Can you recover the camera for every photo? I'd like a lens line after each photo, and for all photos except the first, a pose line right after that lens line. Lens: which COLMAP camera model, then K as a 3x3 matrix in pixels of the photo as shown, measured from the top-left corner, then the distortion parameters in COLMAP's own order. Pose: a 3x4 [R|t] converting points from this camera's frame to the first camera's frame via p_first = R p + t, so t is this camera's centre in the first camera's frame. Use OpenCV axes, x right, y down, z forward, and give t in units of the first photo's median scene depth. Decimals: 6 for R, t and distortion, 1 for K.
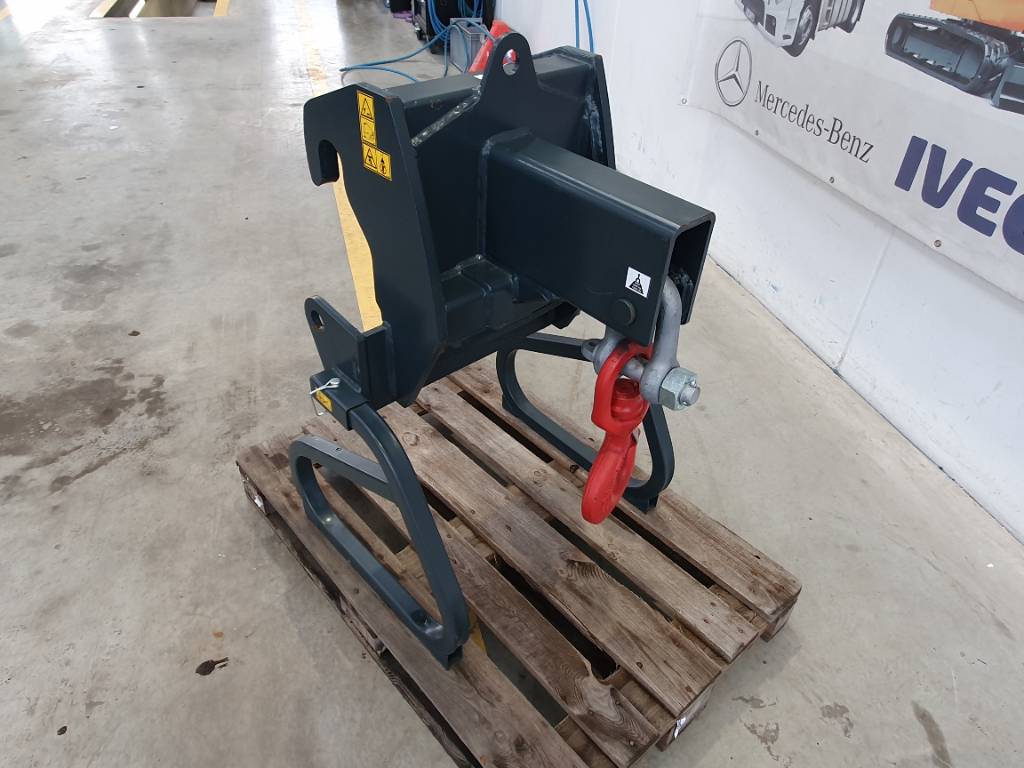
lens RADIAL K [[696.4, 0, 509.9], [0, 696.4, 390.7], [0, 0, 1]] dist [0.012146, -0.006204]
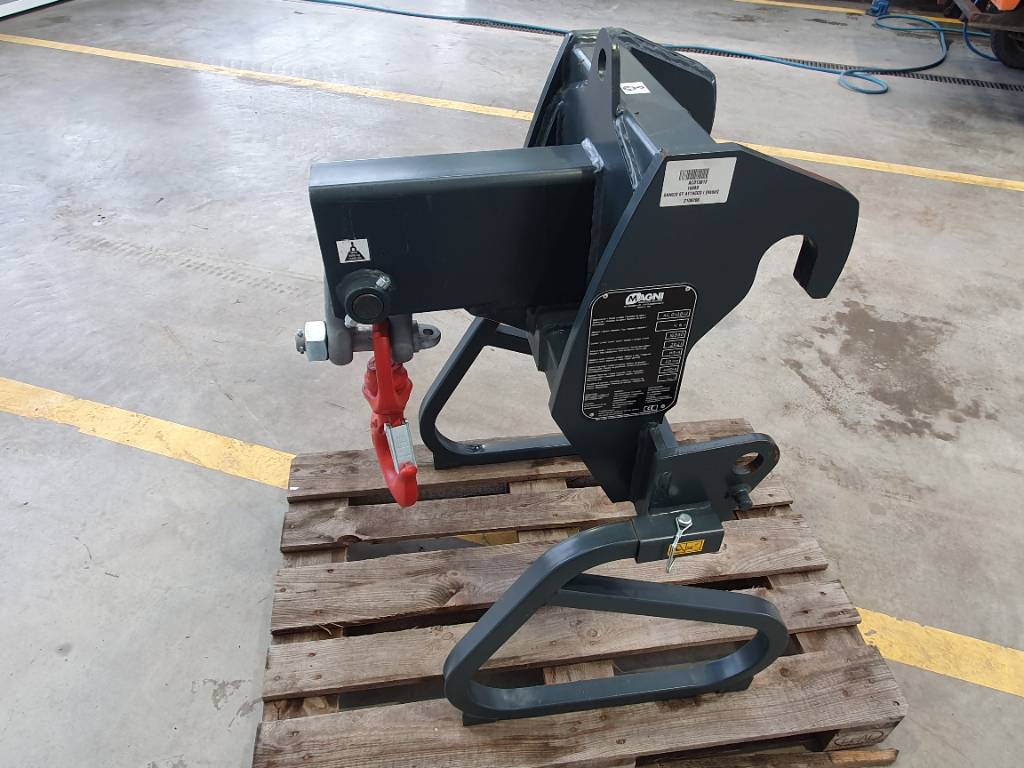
lens RADIAL K [[696.4, 0, 513.3], [0, 696.4, 388.2], [0, 0, 1]] dist [0.012146, -0.006204]
pose [[-0.545846, 0.516467, -0.659783, 0.491144], [-0.550071, 0.373102, 0.747139, -0.550065], [0.632039, 0.770750, 0.080437, 0.723477]]
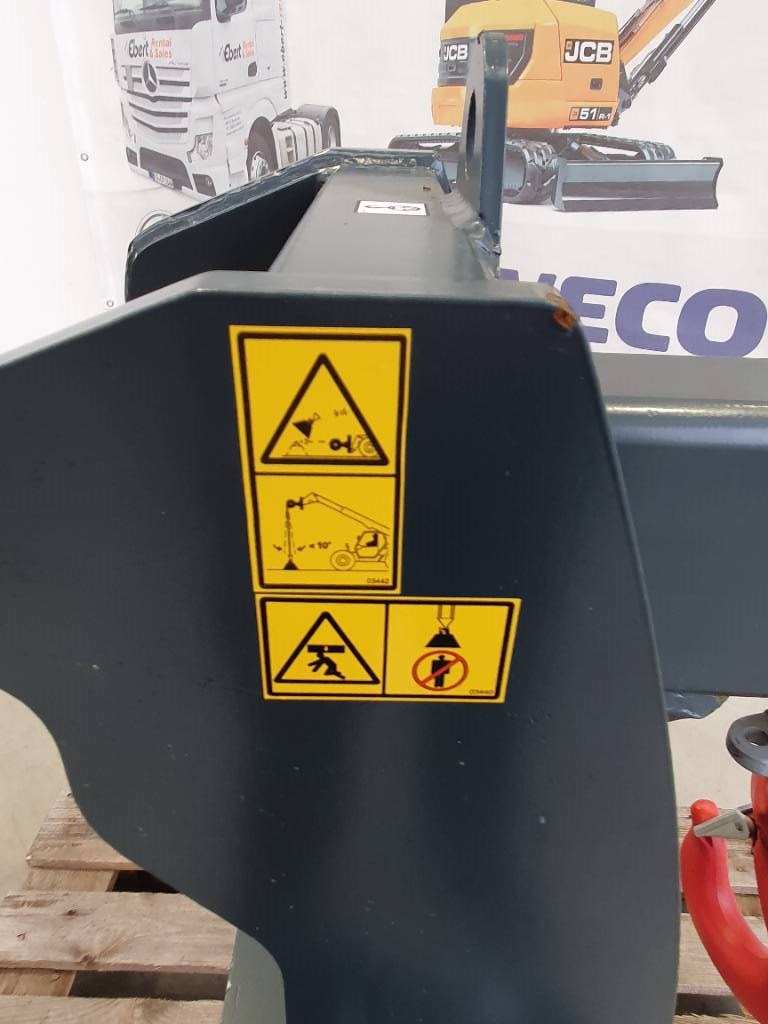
lens RADIAL K [[696.4, 0, 377.6], [0, 696.4, 513.5], [0, 0, 1]] dist [0.012146, -0.006204]
pose [[0.685545, -0.400945, 0.607676, -0.178521], [0.460038, 0.885497, 0.065264, -0.229330], [-0.564263, 0.234813, 0.791499, 0.514087]]
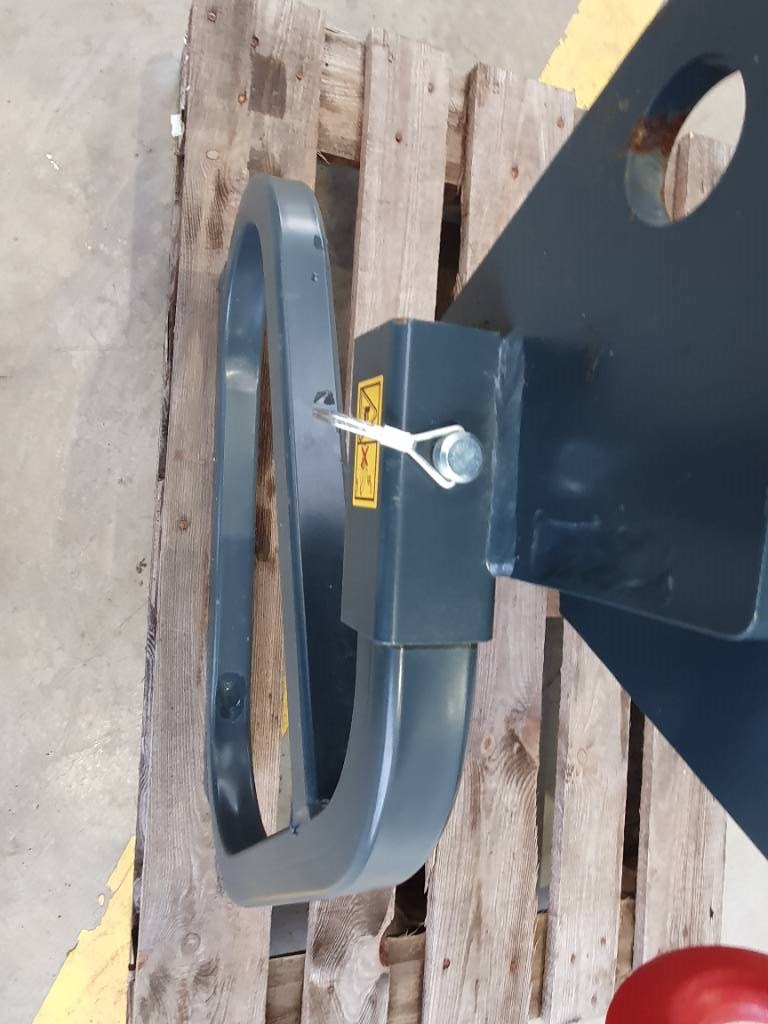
lens RADIAL K [[696.4, 0, 372.1], [0, 696.4, 518.3], [0, 0, 1]] dist [0.012146, -0.006204]
pose [[0.673487, 0.701610, 0.232721, -0.221642], [-0.667694, 0.442316, 0.598783, -0.079750], [0.317176, -0.558659, 0.766355, 0.604960]]
